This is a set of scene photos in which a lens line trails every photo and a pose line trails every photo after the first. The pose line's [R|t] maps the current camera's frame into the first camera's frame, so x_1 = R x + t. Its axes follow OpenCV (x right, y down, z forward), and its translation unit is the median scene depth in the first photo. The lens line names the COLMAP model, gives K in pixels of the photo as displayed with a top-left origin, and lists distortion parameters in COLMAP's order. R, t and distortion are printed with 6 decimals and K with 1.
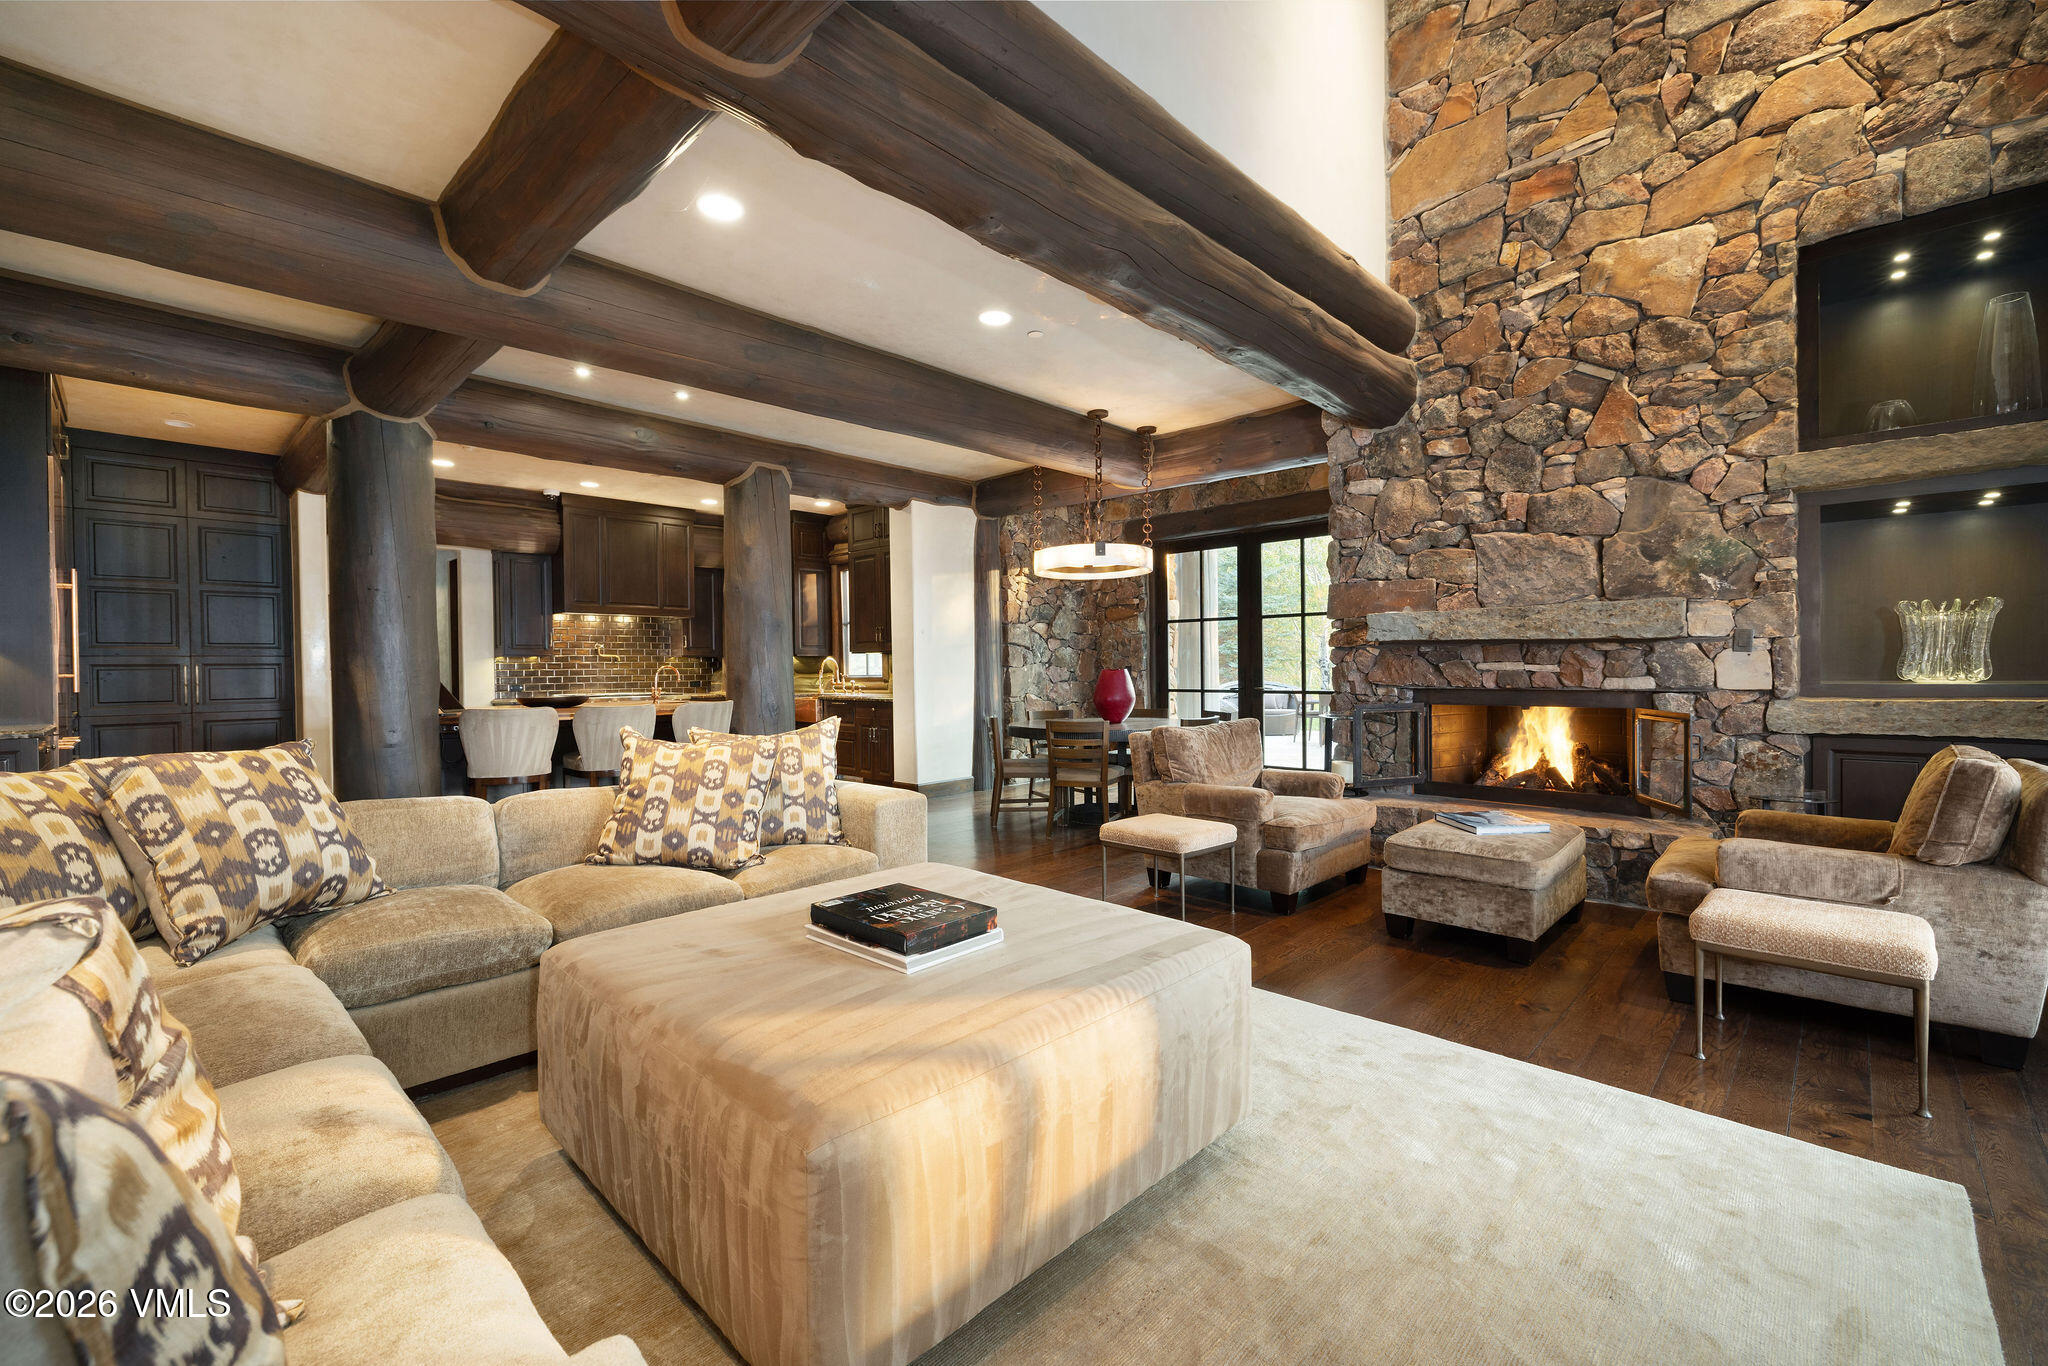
lens RADIAL K [[860.2, 0, 1020.2], [0, 860.2, 675.2], [0, 0, 1]] dist [0.001861, 0.000303]
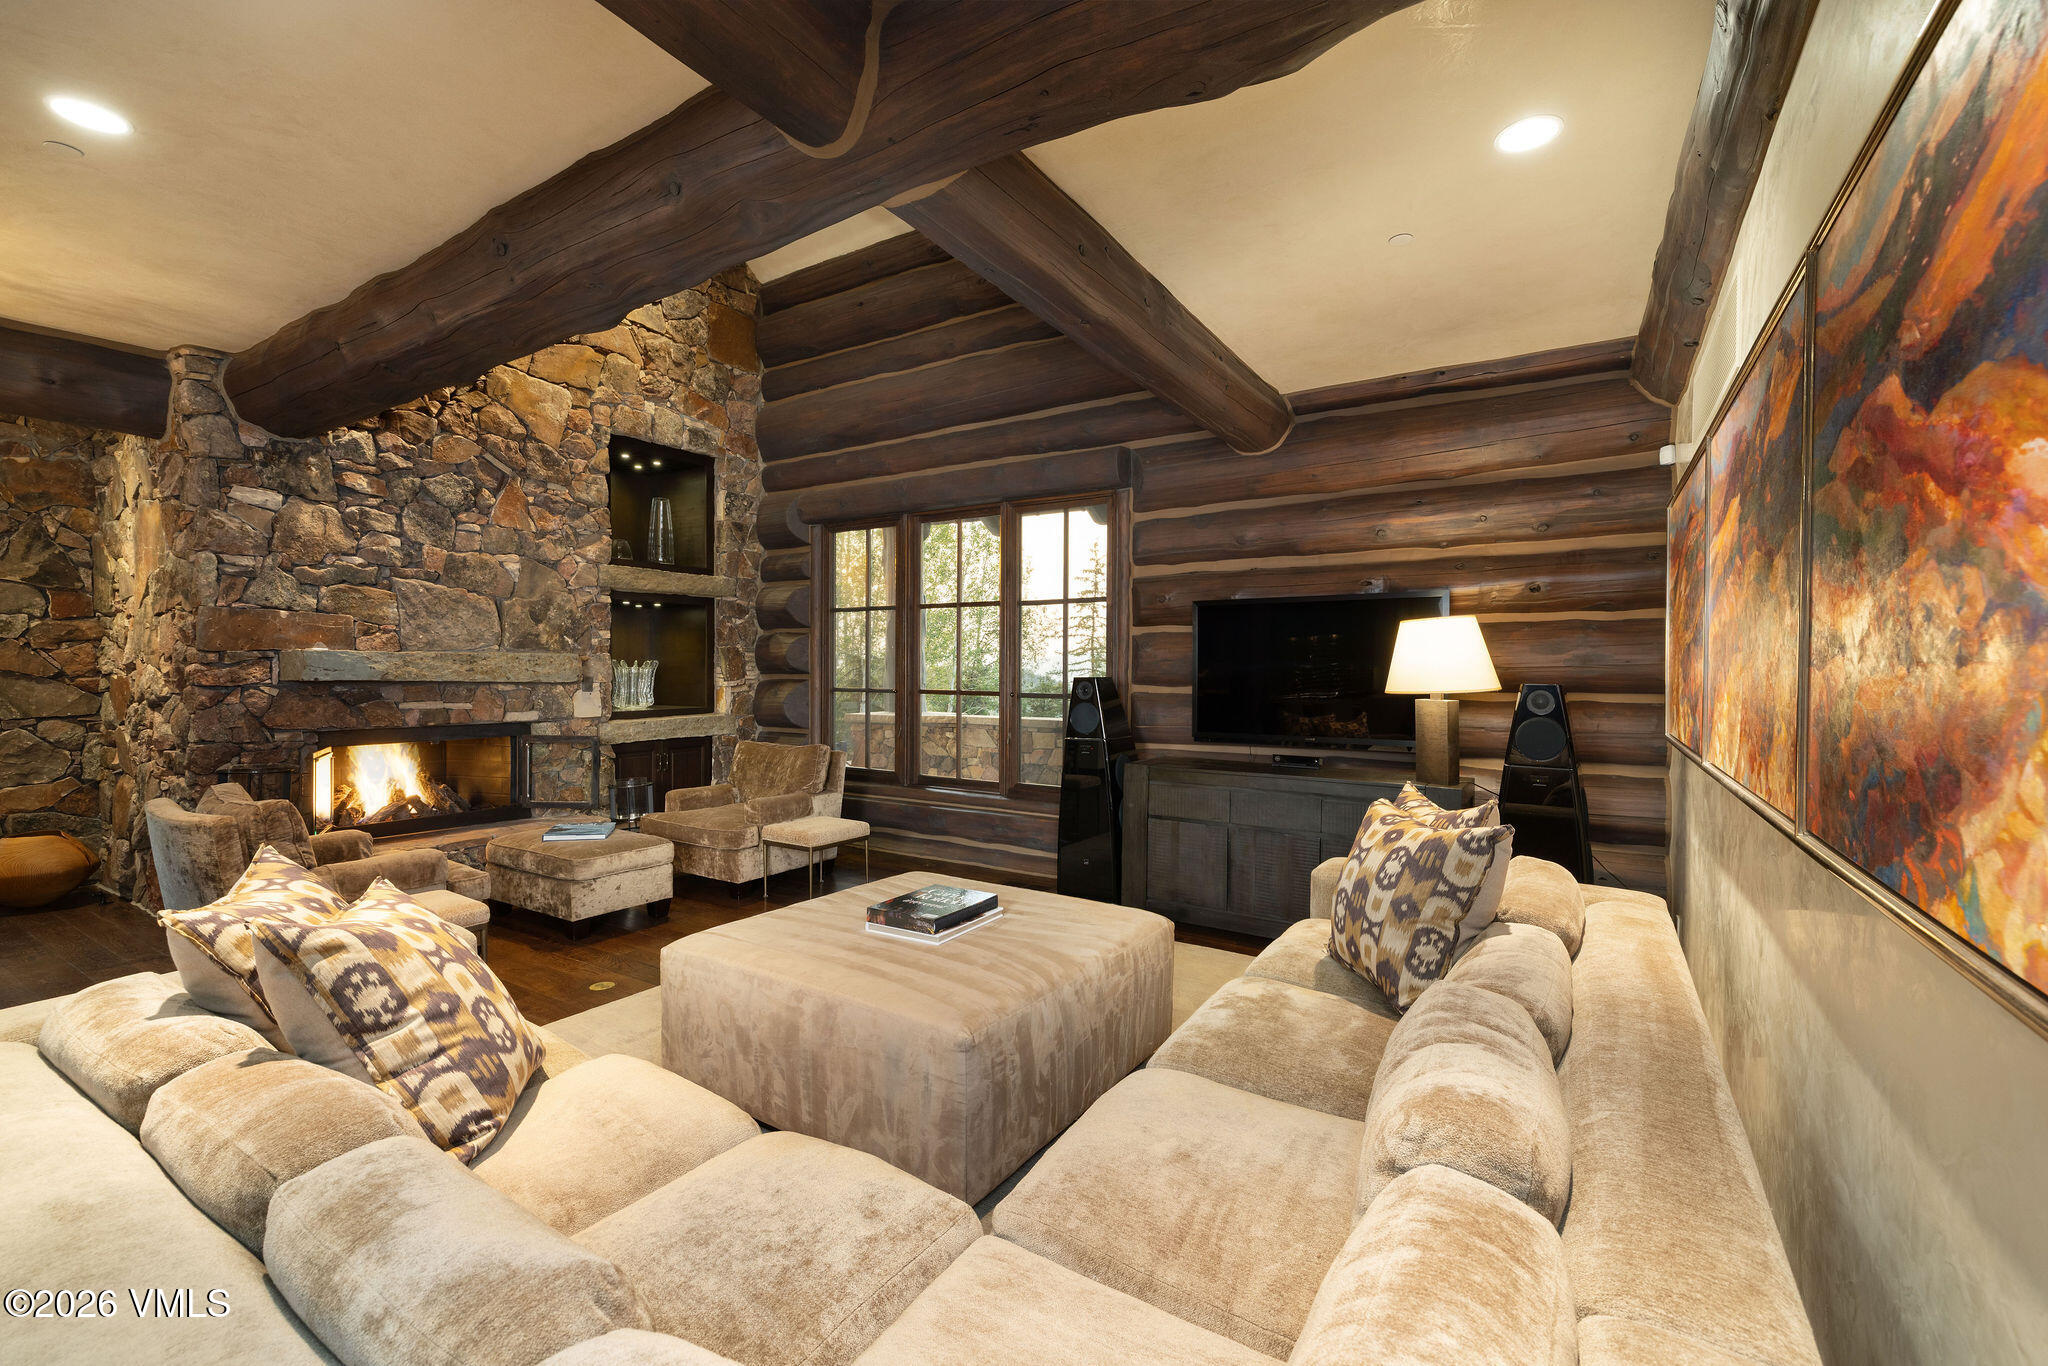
lens RADIAL K [[860.2, 0, 1029.0], [0, 860.2, 675.0], [0, 0, 1]] dist [0.001861, 0.000303]
pose [[-0.196353, 0.005615, 0.980517, -0.711182], [0.007990, 0.999960, -0.004126, -0.041764], [-0.980501, 0.007024, -0.196390, 0.519057]]
